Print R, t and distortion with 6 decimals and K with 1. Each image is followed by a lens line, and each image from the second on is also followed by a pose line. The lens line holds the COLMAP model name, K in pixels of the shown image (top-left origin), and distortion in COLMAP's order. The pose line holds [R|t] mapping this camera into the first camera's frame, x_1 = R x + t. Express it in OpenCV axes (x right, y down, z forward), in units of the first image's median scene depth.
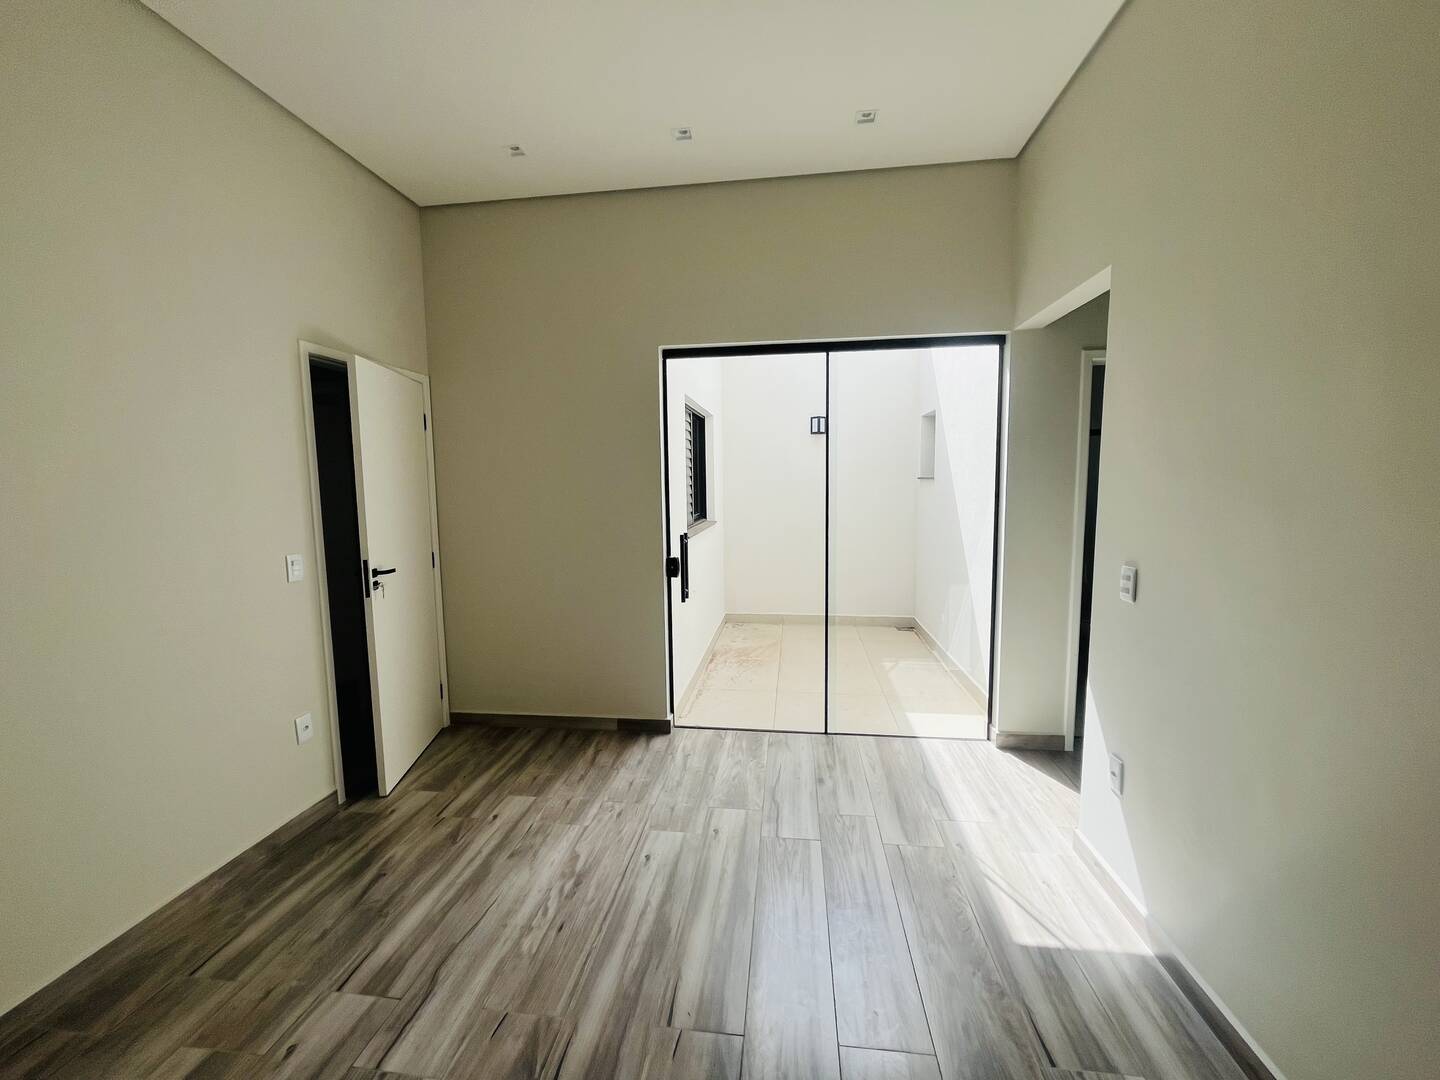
lens RADIAL K [[585.1, 0, 711.3], [0, 585.1, 539.7], [0, 0, 1]] dist [-0.003322, -0.000250]
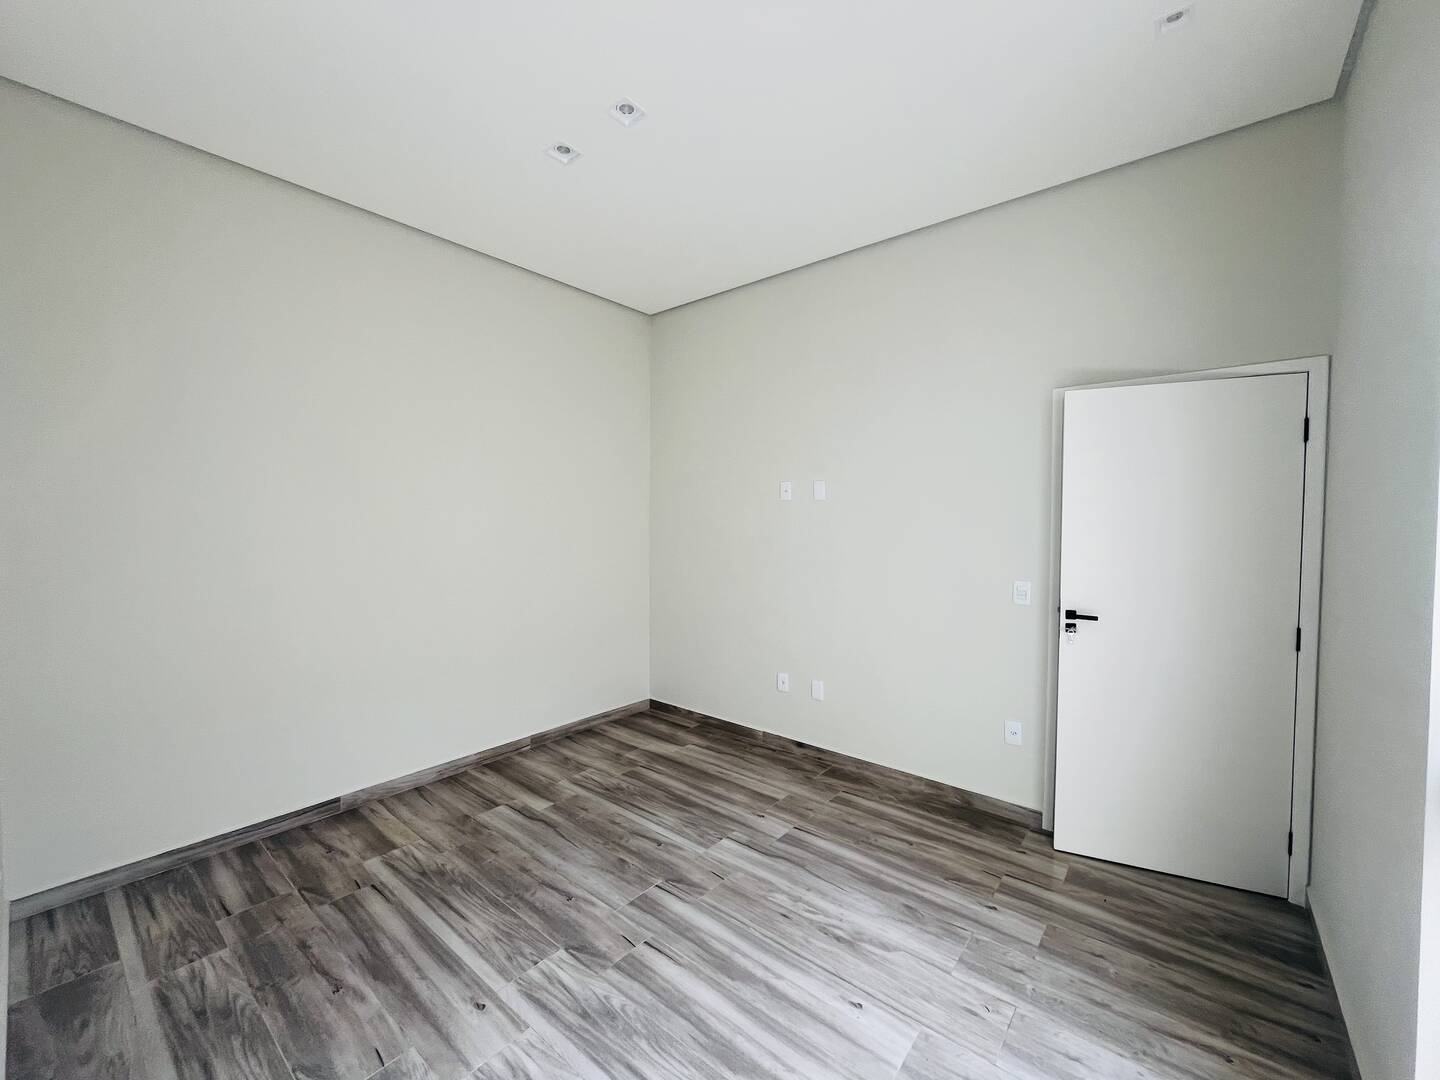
lens RADIAL K [[585.1, 0, 721.1], [0, 585.1, 550.8], [0, 0, 1]] dist [-0.003322, -0.000250]
pose [[-0.524942, 0.059144, -0.849081, 0.704064], [-0.083375, 0.989212, 0.120451, -0.152299], [0.847045, 0.134022, -0.514347, 1.348435]]
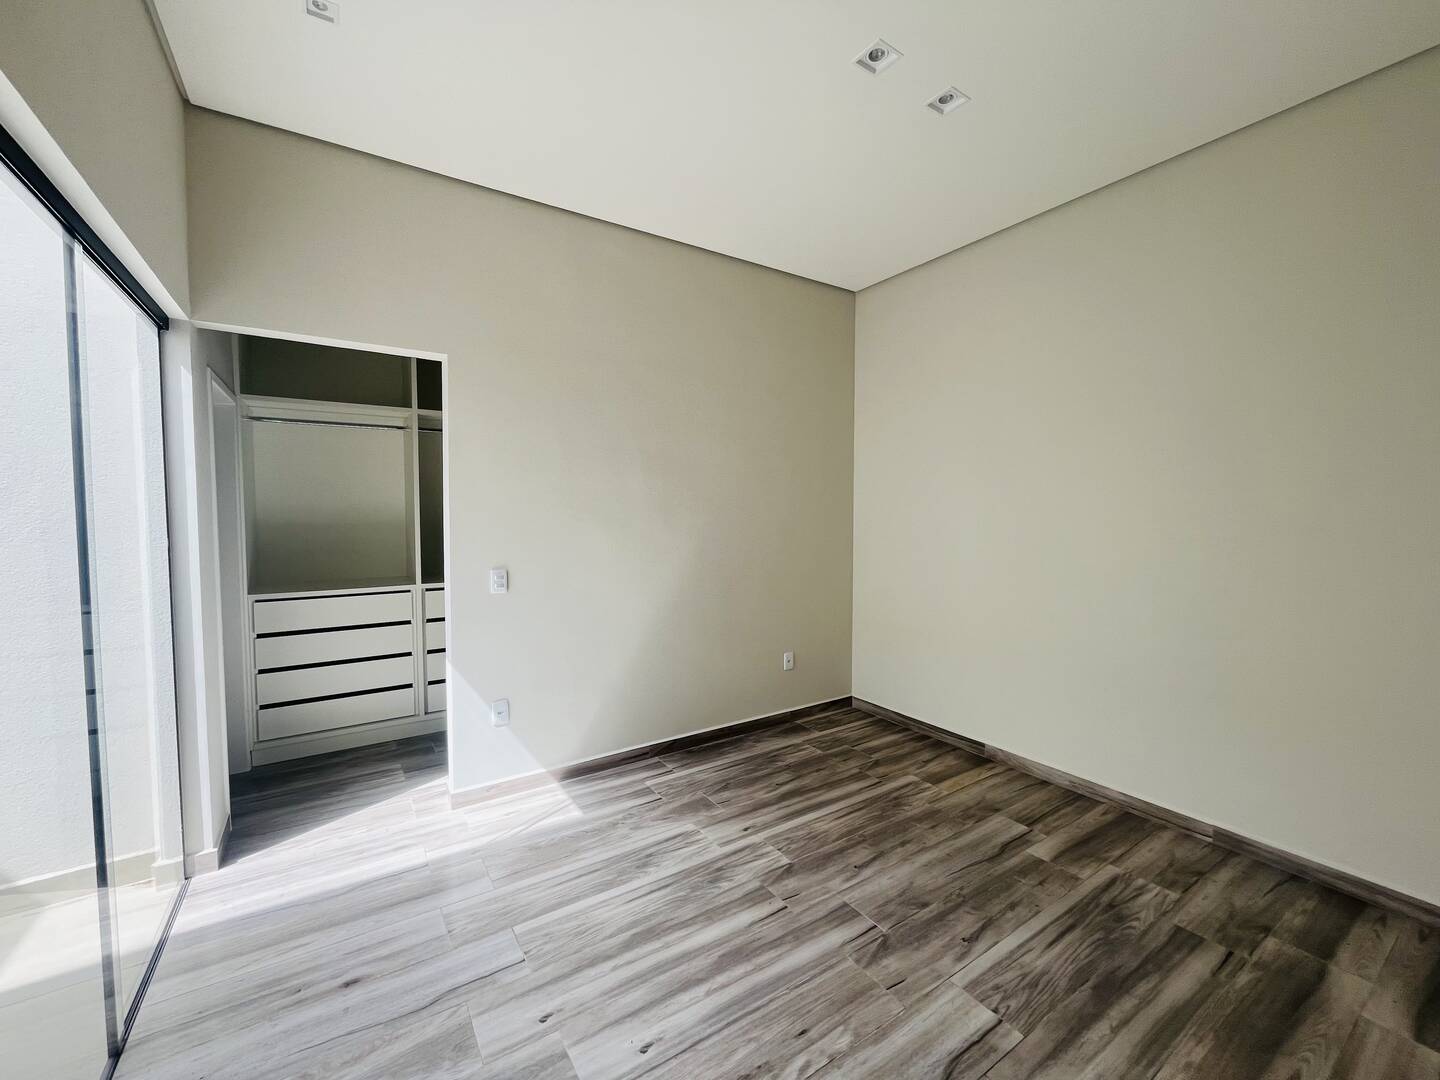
lens RADIAL K [[585.1, 0, 718.4], [0, 585.1, 532.6], [0, 0, 1]] dist [-0.003322, -0.000250]
pose [[-0.656284, -0.014199, 0.754381, -0.787107], [0.086326, 0.991844, 0.093769, -0.141123], [-0.749560, 0.126661, -0.649706, 1.513549]]
